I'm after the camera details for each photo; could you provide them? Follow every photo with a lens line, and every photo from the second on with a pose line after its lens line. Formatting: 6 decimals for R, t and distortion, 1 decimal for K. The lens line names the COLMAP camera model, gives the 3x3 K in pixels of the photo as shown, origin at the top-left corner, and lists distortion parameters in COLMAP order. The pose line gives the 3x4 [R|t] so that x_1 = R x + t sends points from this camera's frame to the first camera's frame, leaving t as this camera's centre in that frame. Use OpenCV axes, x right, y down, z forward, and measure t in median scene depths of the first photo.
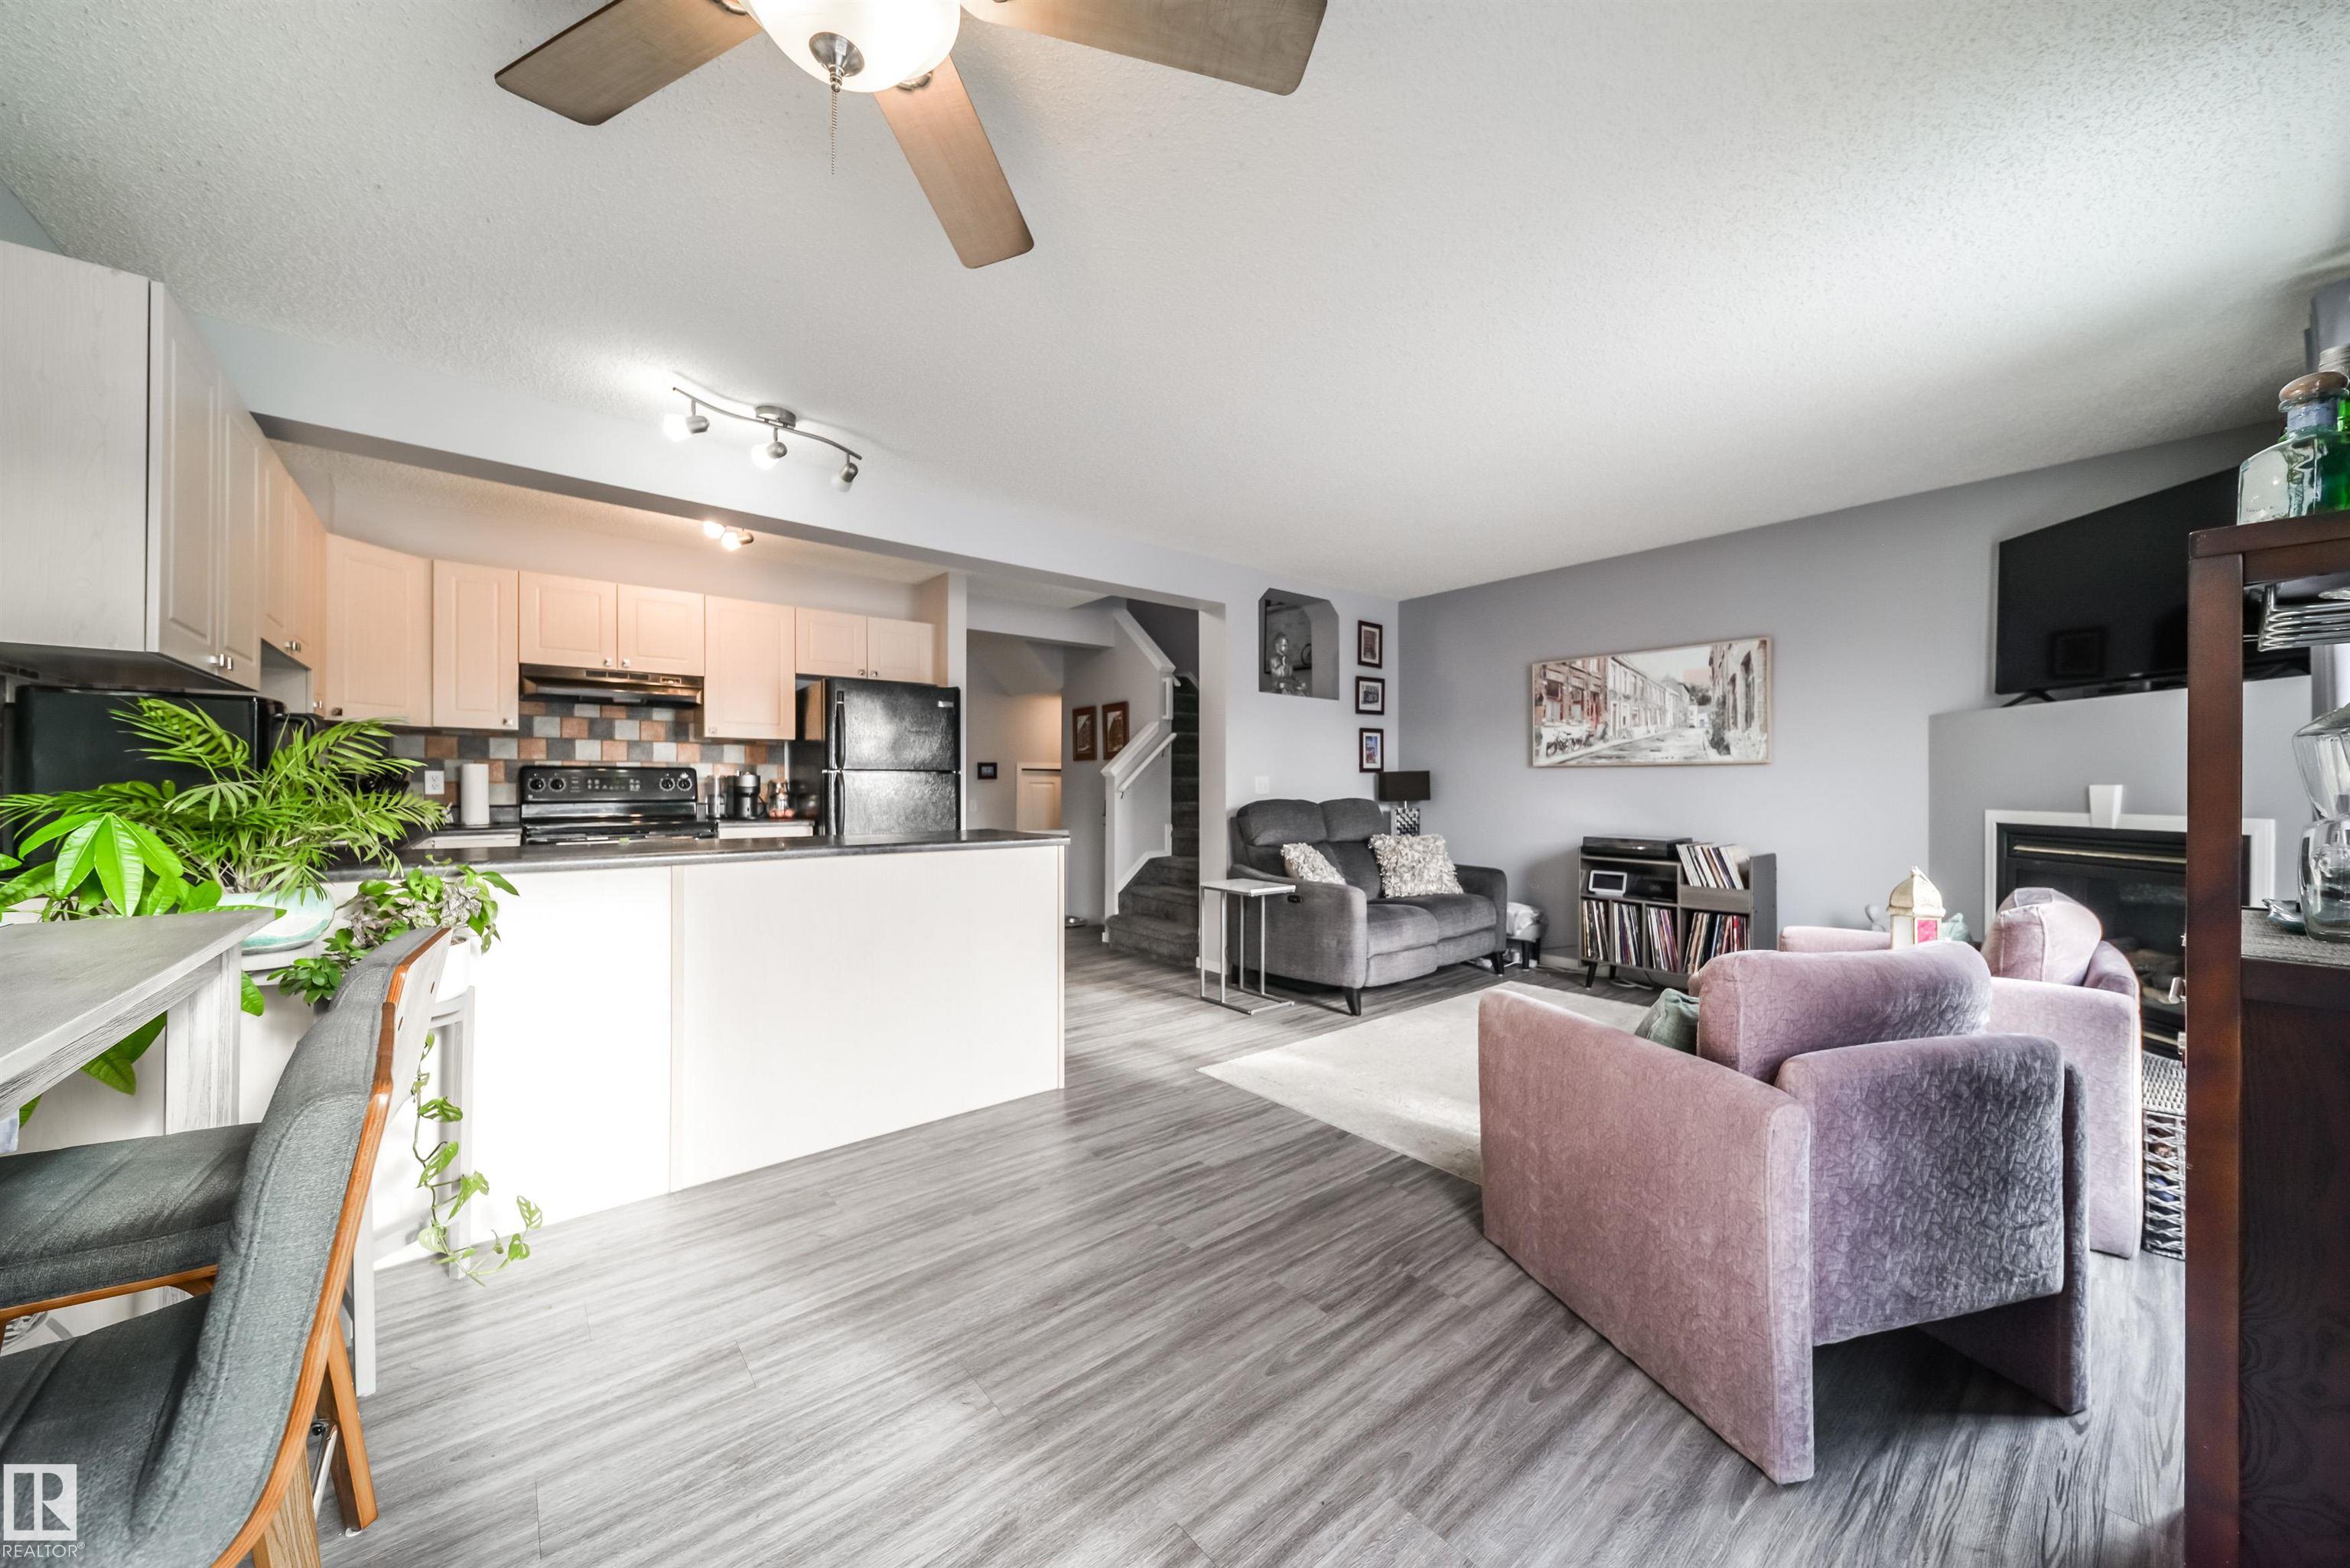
lens RADIAL K [[830.0, 0, 1187.1], [0, 830.0, 782.6], [0, 0, 1]] dist [0.003361, -0.001335]
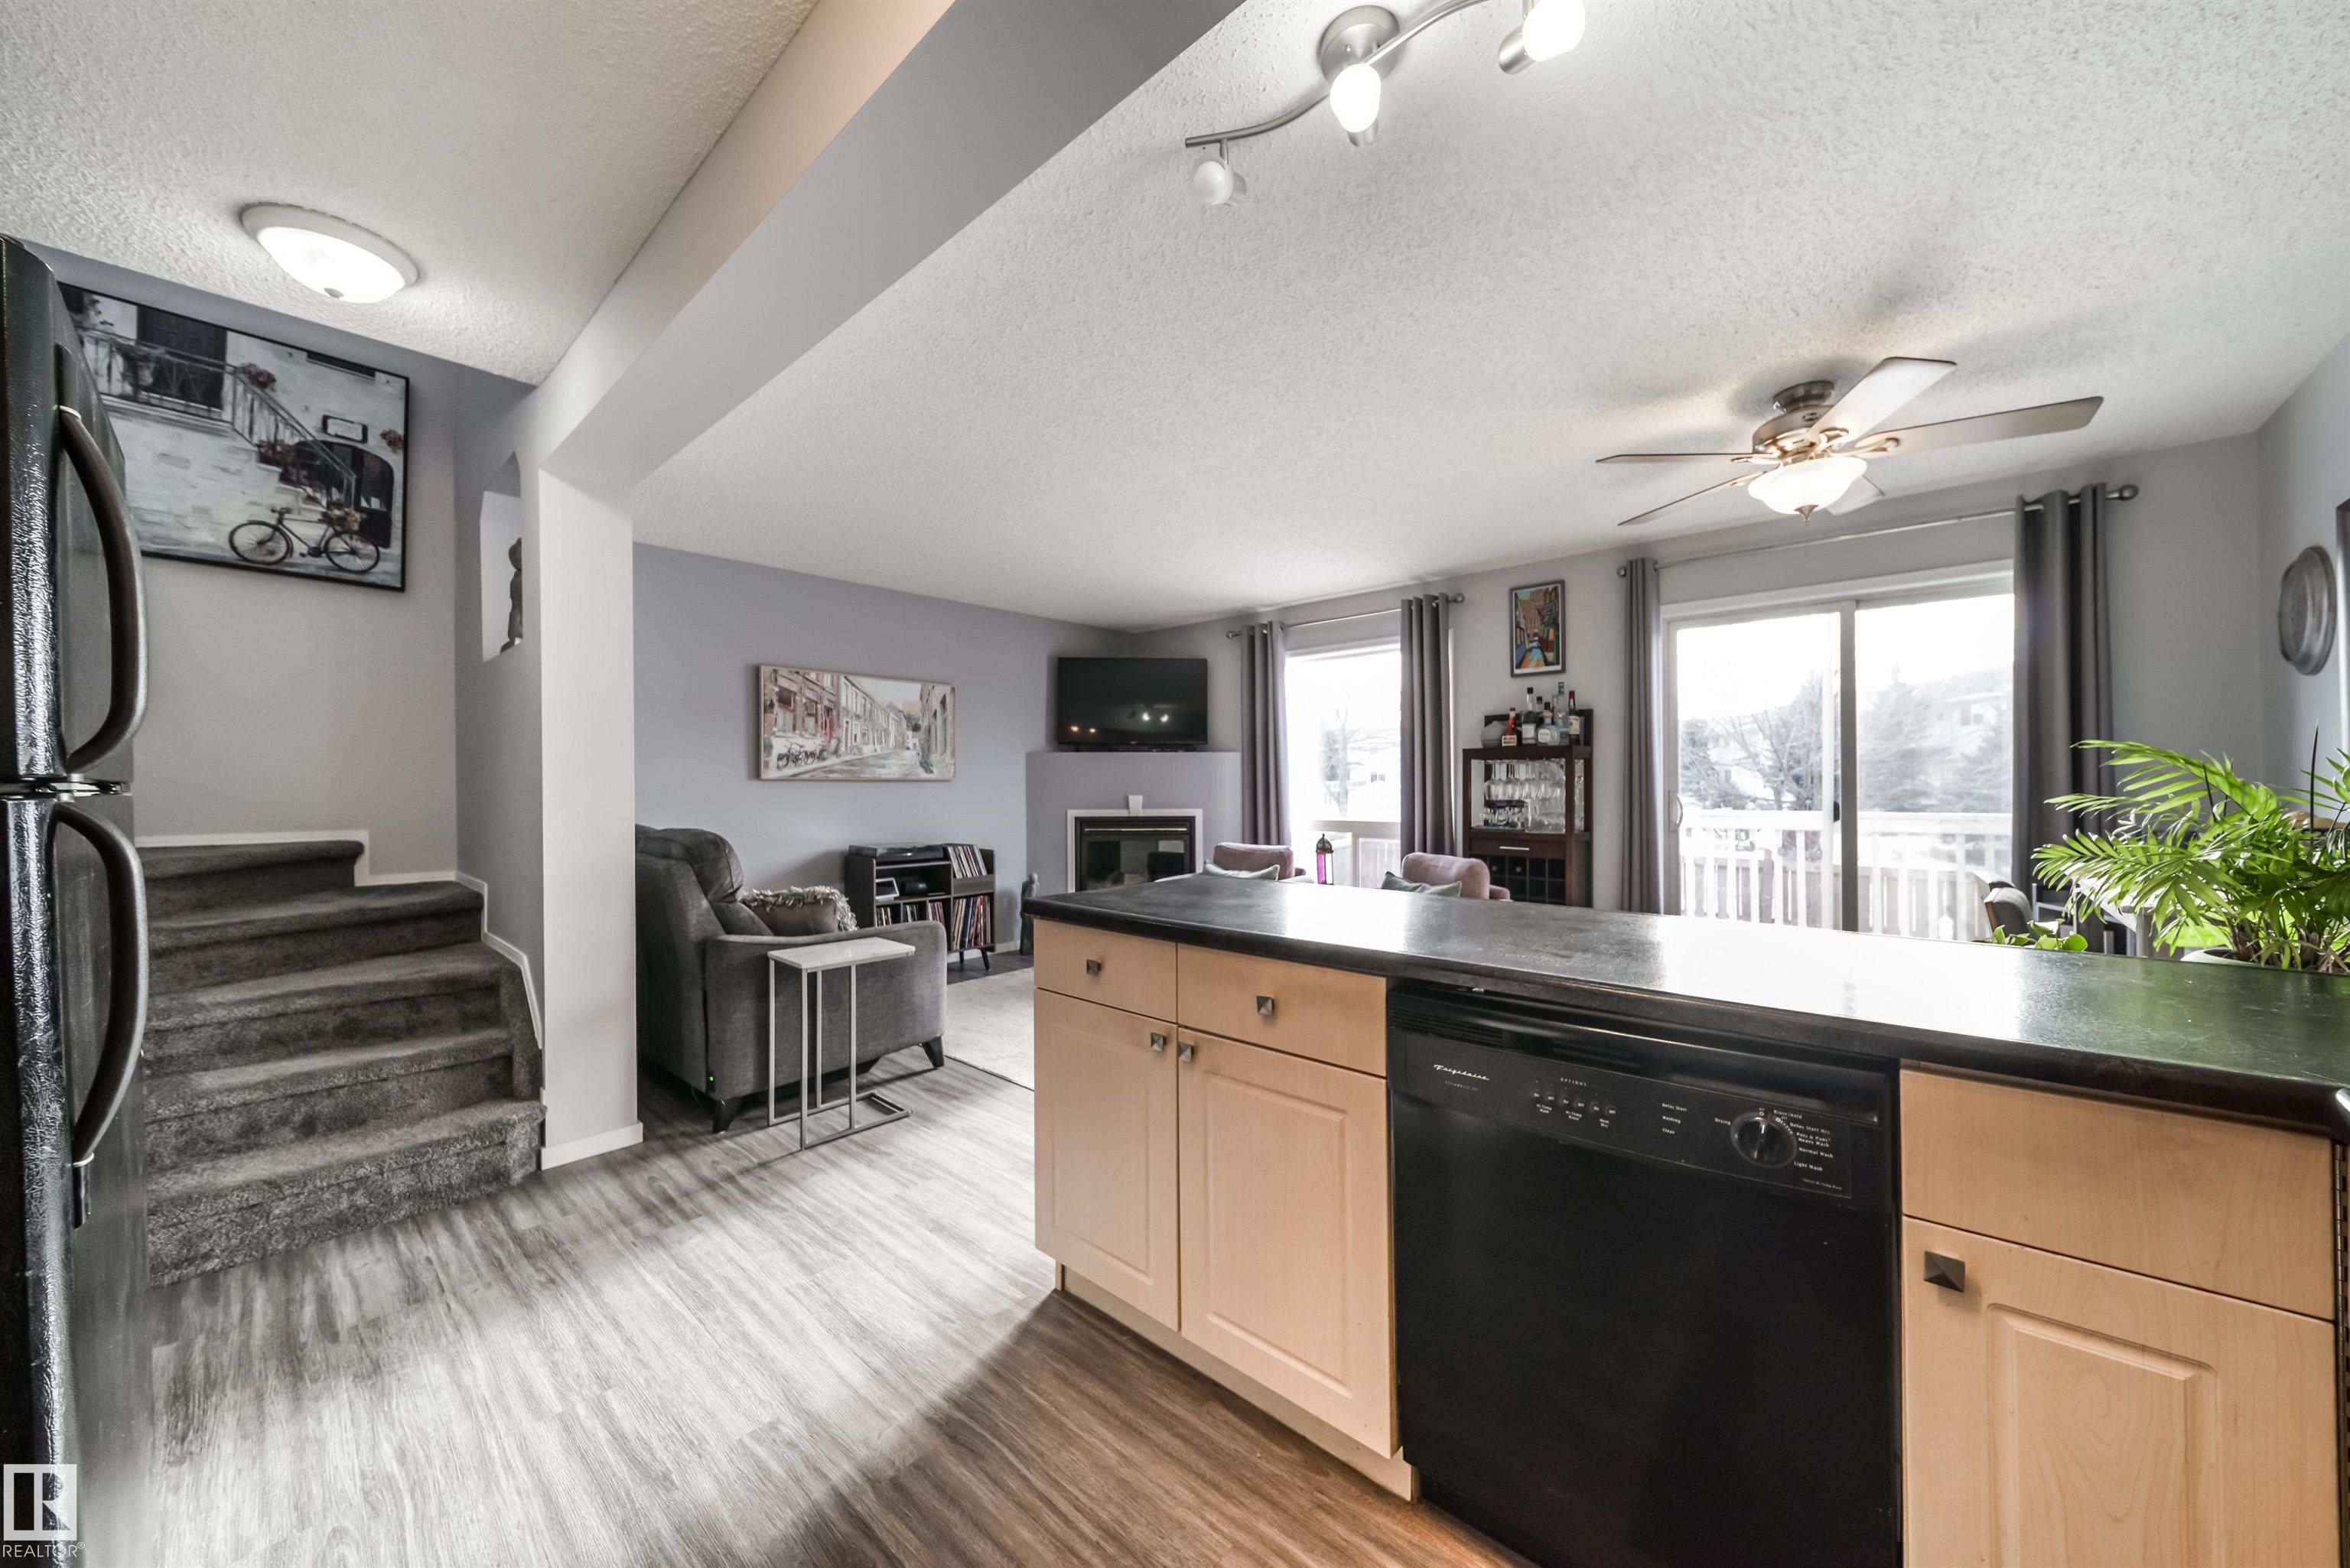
lens RADIAL K [[830.0, 0, 1193.9], [0, 830.0, 784.4], [0, 0, 1]] dist [0.003361, -0.001335]
pose [[-0.152885, 0.002669, 0.988240, -0.578583], [0.001955, 0.999995, -0.002398, -0.011524], [-0.988242, 0.001565, -0.152890, 0.715631]]
